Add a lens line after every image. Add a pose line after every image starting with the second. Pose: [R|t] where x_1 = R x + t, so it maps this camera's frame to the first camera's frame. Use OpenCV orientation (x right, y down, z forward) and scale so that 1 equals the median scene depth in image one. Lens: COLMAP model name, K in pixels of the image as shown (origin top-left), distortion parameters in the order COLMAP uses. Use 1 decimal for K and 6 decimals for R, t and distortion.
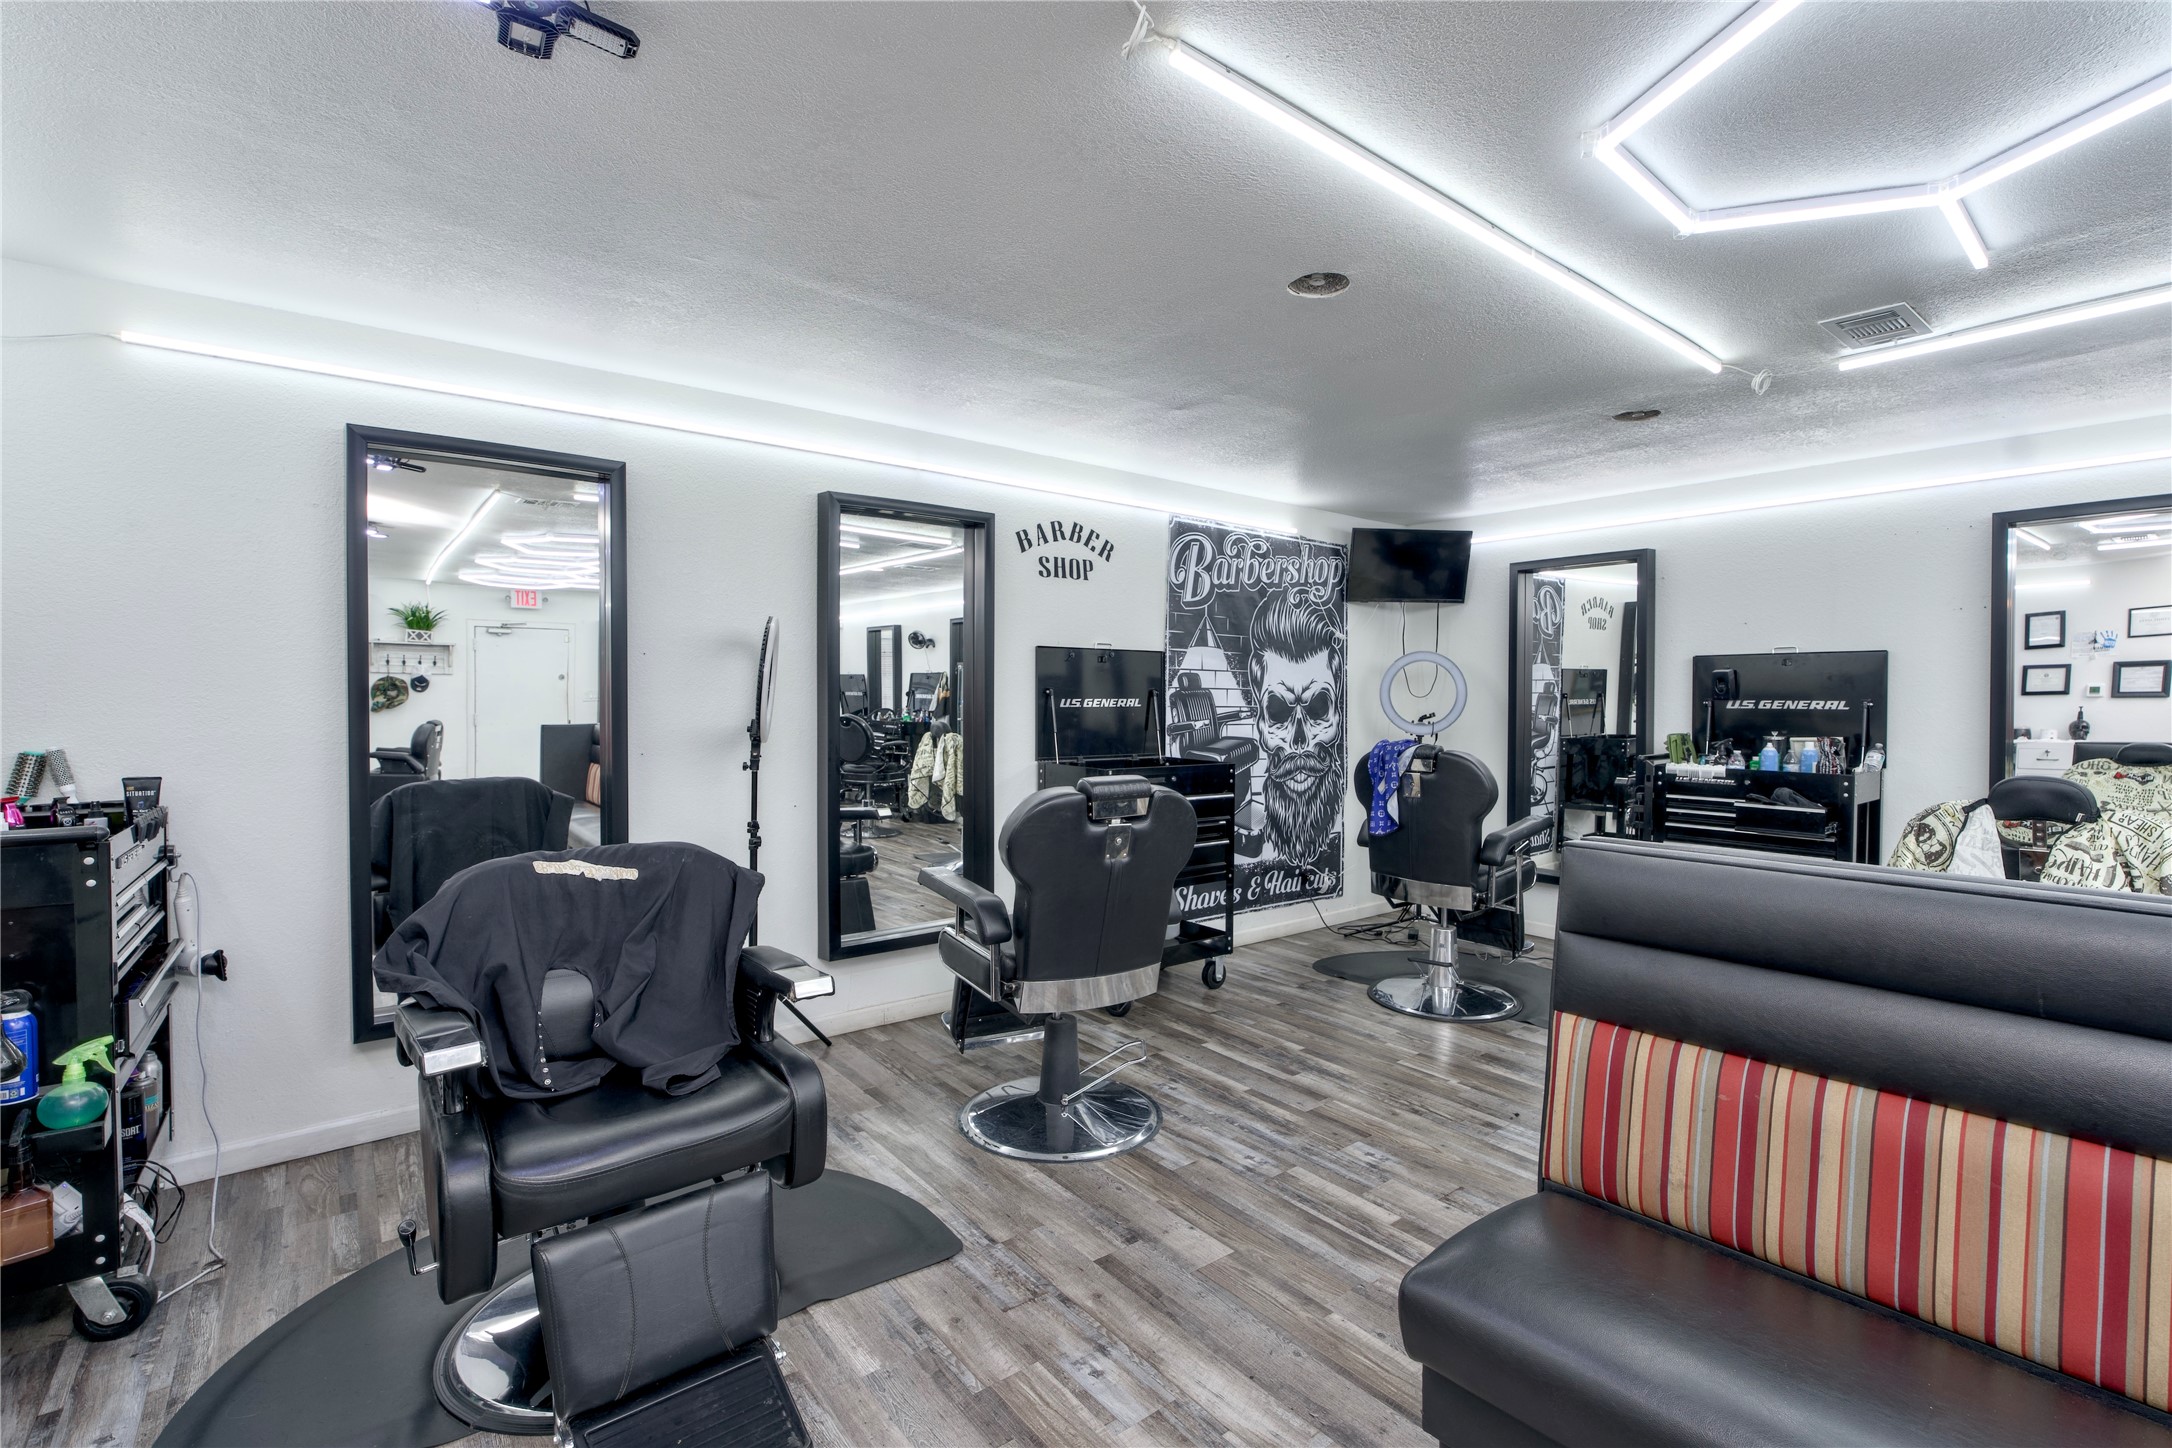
lens RADIAL K [[961.2, 0, 1083.7], [0, 961.2, 719.0], [0, 0, 1]] dist [-0.019828, 0.000312]
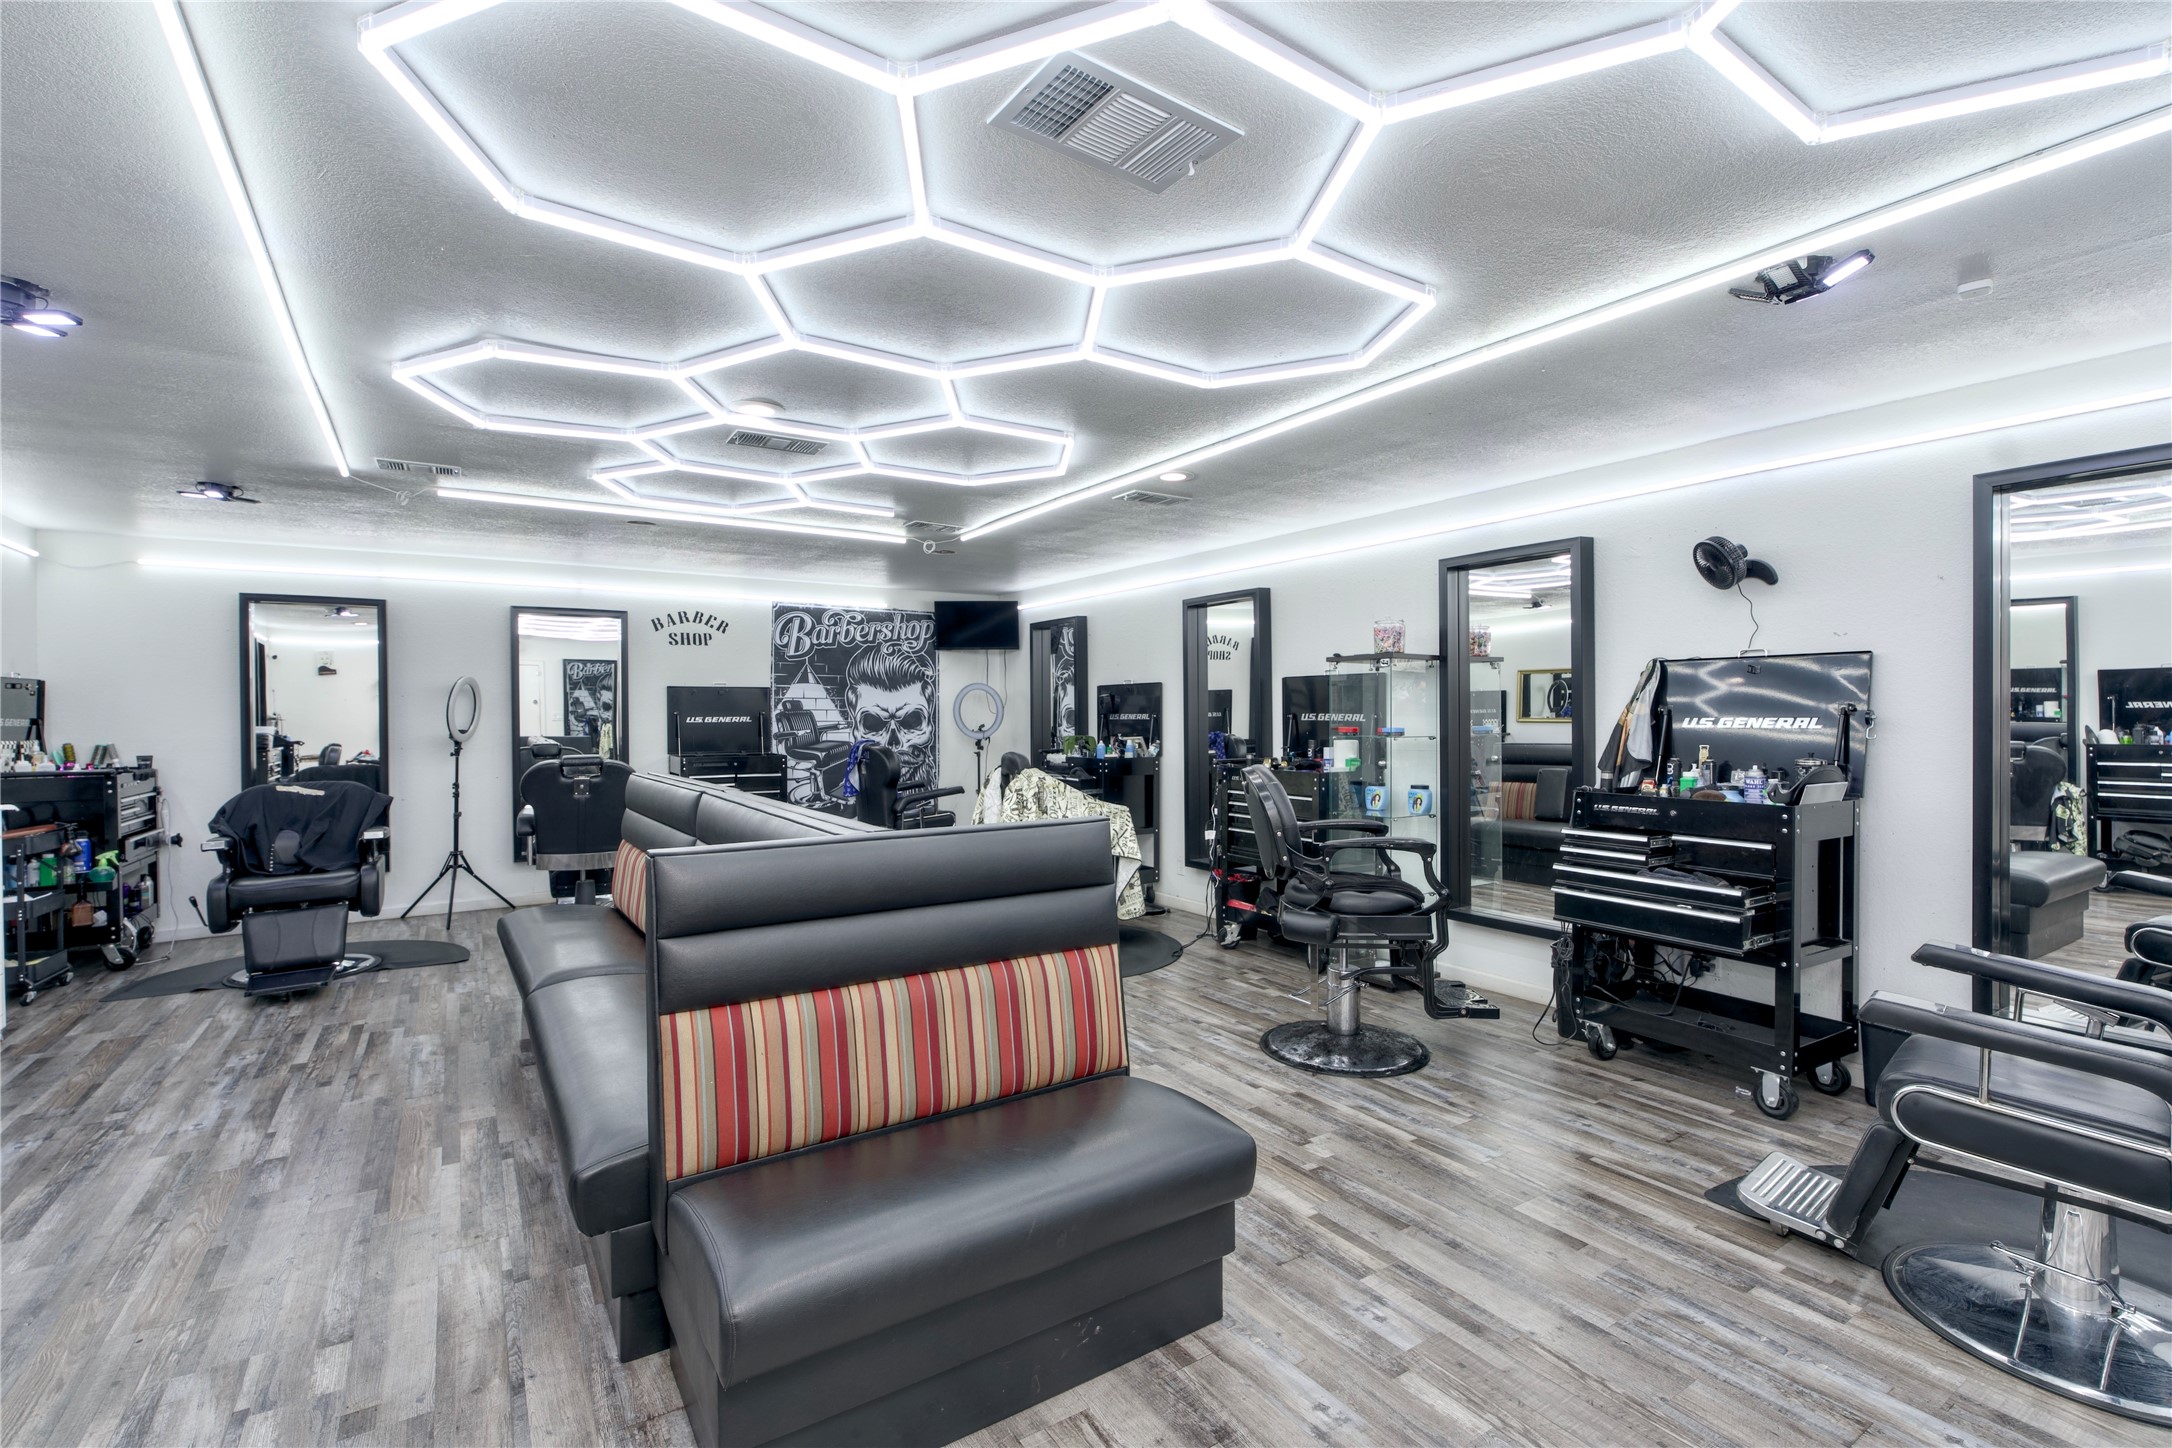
lens RADIAL K [[961.2, 0, 1090.2], [0, 961.2, 730.9], [0, 0, 1]] dist [-0.019828, 0.000312]
pose [[0.995305, -0.010337, -0.096232, 0.744171], [0.009629, 0.999923, -0.007817, 0.019519], [0.096305, 0.006854, 0.995328, -0.524100]]
